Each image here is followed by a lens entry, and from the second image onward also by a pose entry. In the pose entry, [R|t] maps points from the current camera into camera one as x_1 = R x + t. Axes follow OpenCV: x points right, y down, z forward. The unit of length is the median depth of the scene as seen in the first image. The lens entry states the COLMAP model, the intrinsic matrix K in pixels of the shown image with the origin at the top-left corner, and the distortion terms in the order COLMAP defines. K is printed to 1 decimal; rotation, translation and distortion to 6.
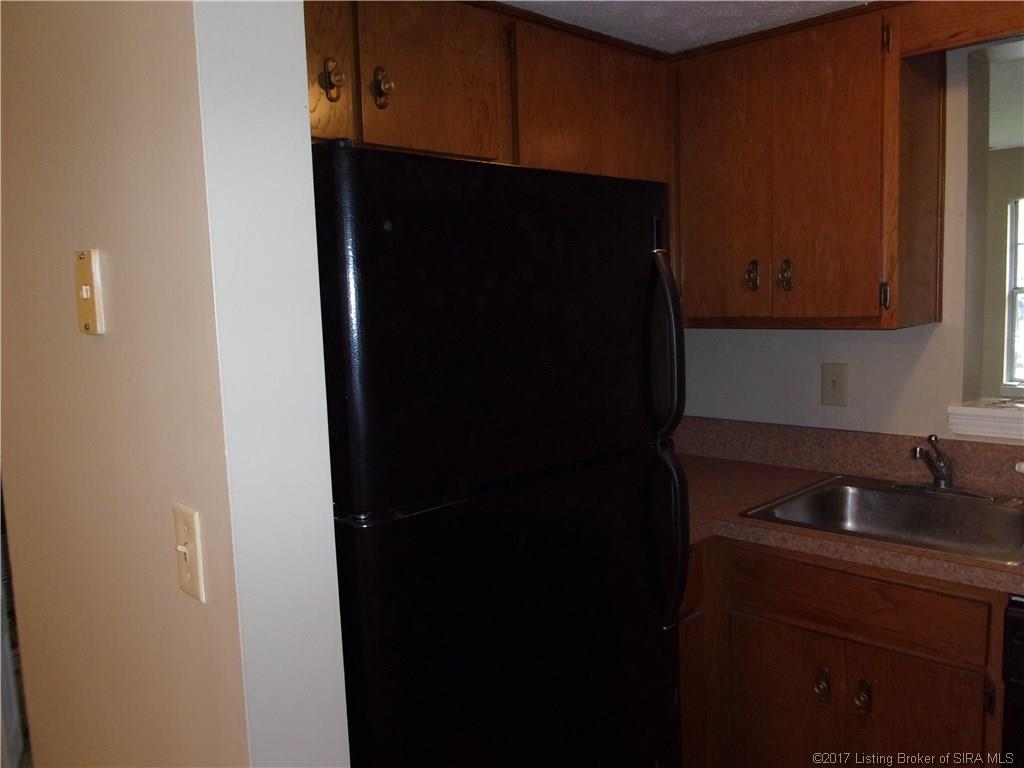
lens RADIAL K [[864.3, 0, 512.0], [0, 864.3, 384.0], [0, 0, 1]] dist [0.001727, 0.000705]
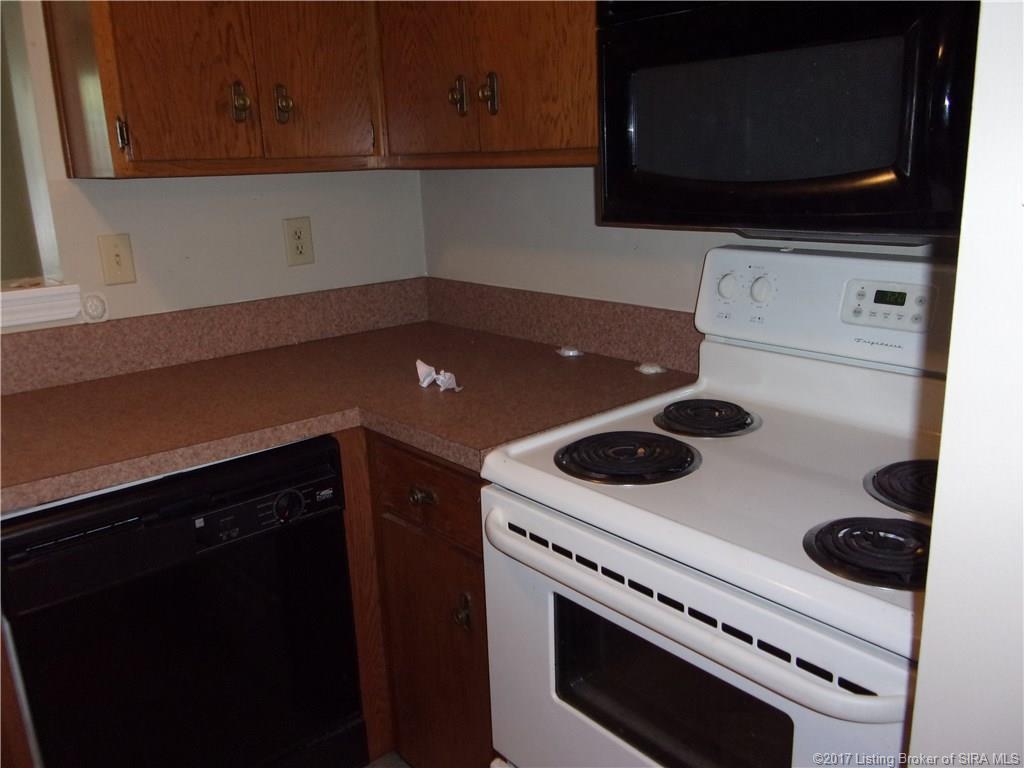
lens RADIAL K [[864.3, 0, 512.0], [0, 864.3, 384.0], [0, 0, 1]] dist [0.001727, 0.000705]
pose [[0.095070, -0.231138, 0.968265, -0.414988], [0.127751, 0.967461, 0.218403, -0.015675], [-0.987239, 0.102933, 0.121504, 0.653733]]
